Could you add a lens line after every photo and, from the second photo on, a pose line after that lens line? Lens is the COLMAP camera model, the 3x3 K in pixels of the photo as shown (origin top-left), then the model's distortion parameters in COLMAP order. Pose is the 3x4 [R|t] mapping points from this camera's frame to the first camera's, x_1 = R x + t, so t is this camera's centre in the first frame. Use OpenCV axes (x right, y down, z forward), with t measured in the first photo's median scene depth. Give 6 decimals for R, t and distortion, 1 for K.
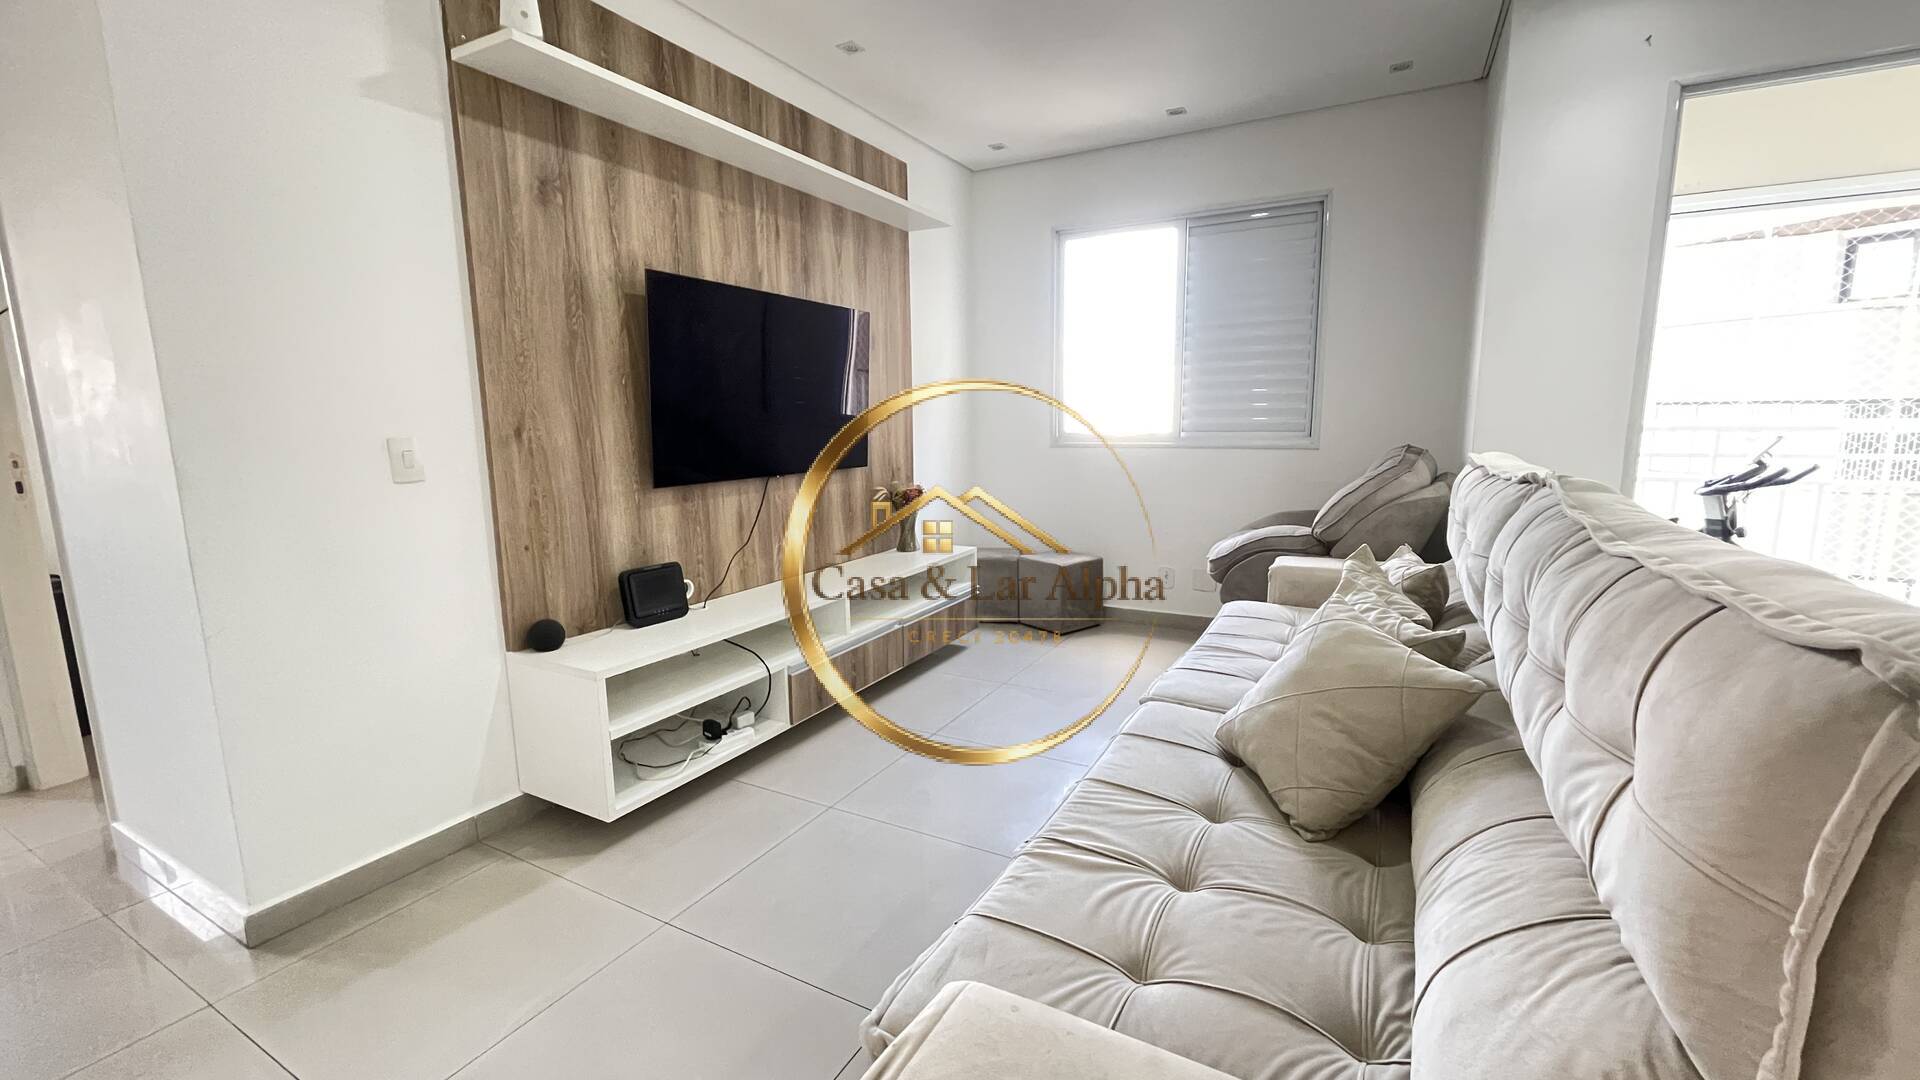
lens RADIAL K [[772.1, 0, 951.7], [0, 772.1, 537.3], [0, 0, 1]] dist [-0.004047, 0.000908]
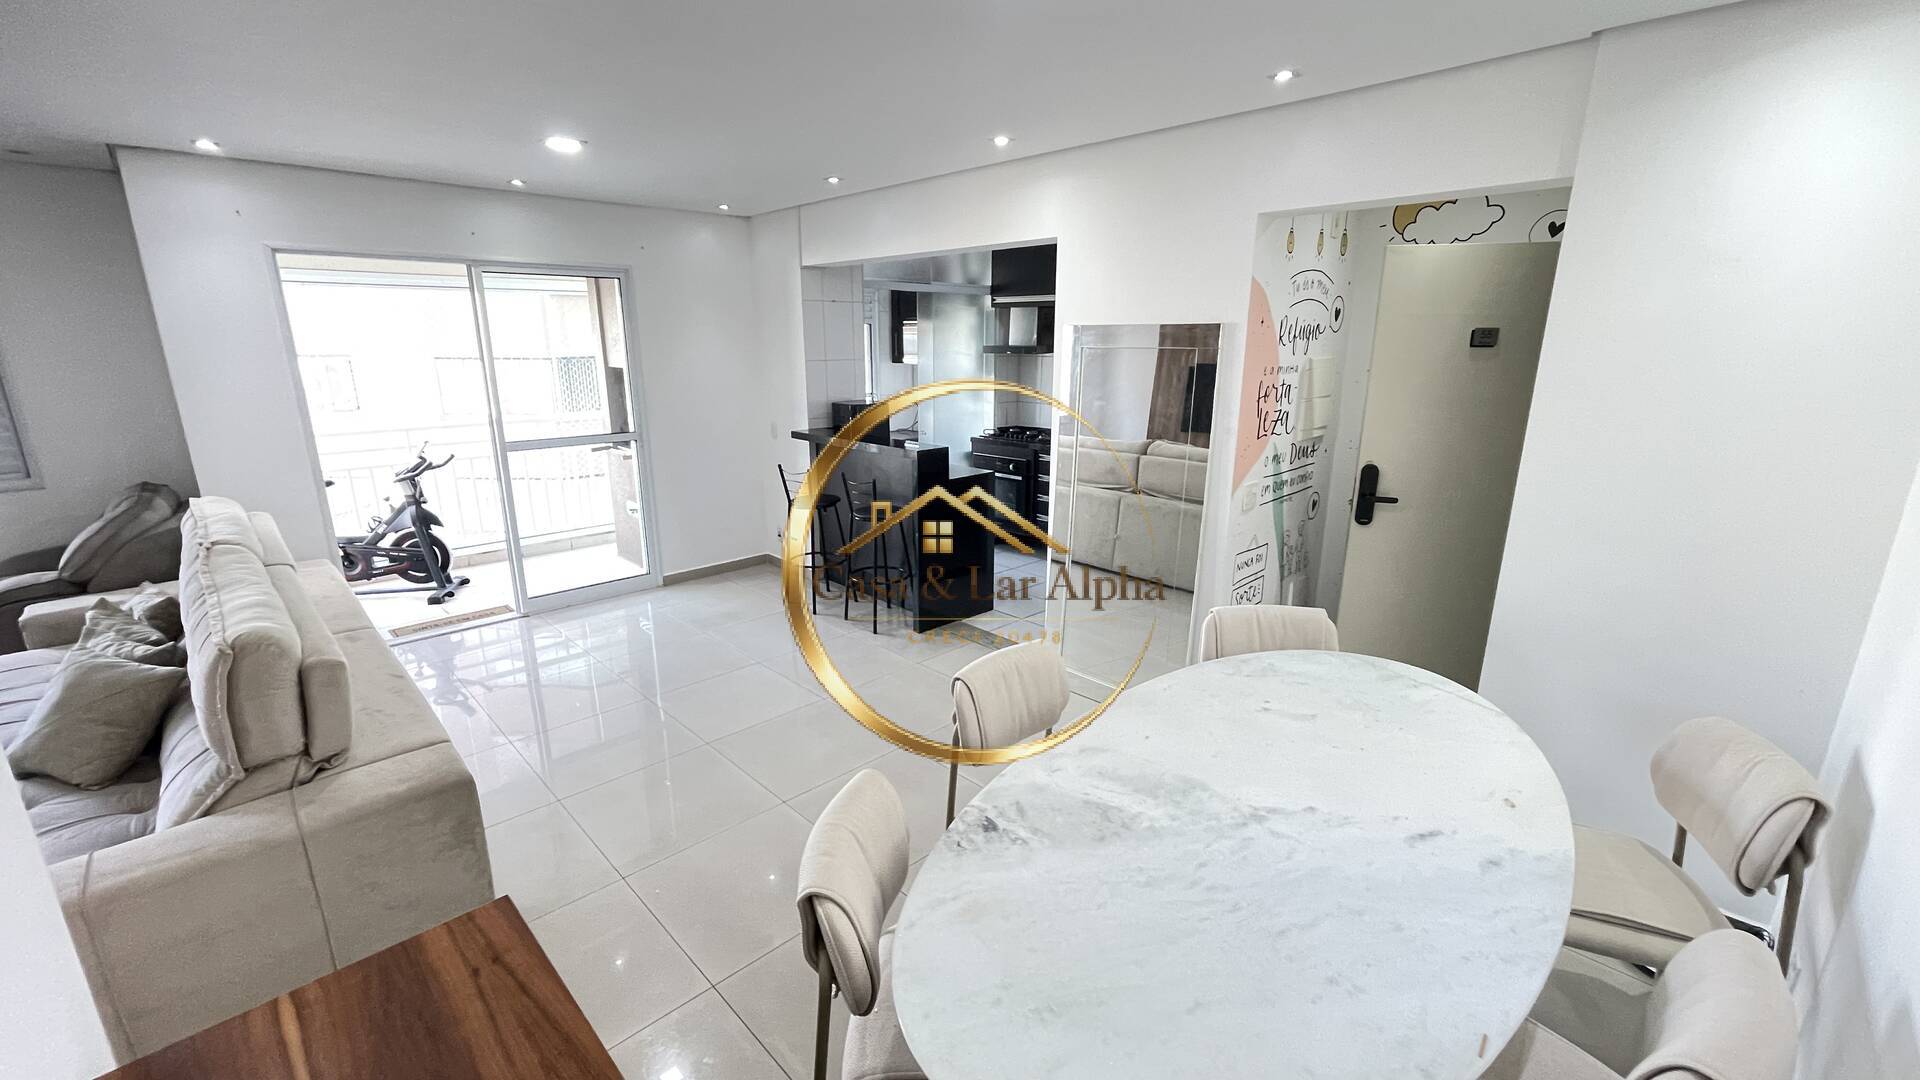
lens RADIAL K [[772.1, 0, 958.6], [0, 772.1, 538.9], [0, 0, 1]] dist [-0.004047, 0.000908]
pose [[0.278532, -0.228929, 0.932744, -0.254904], [0.143107, 0.970227, 0.195395, -0.115293], [-0.949705, 0.079058, 0.303001, -0.744555]]
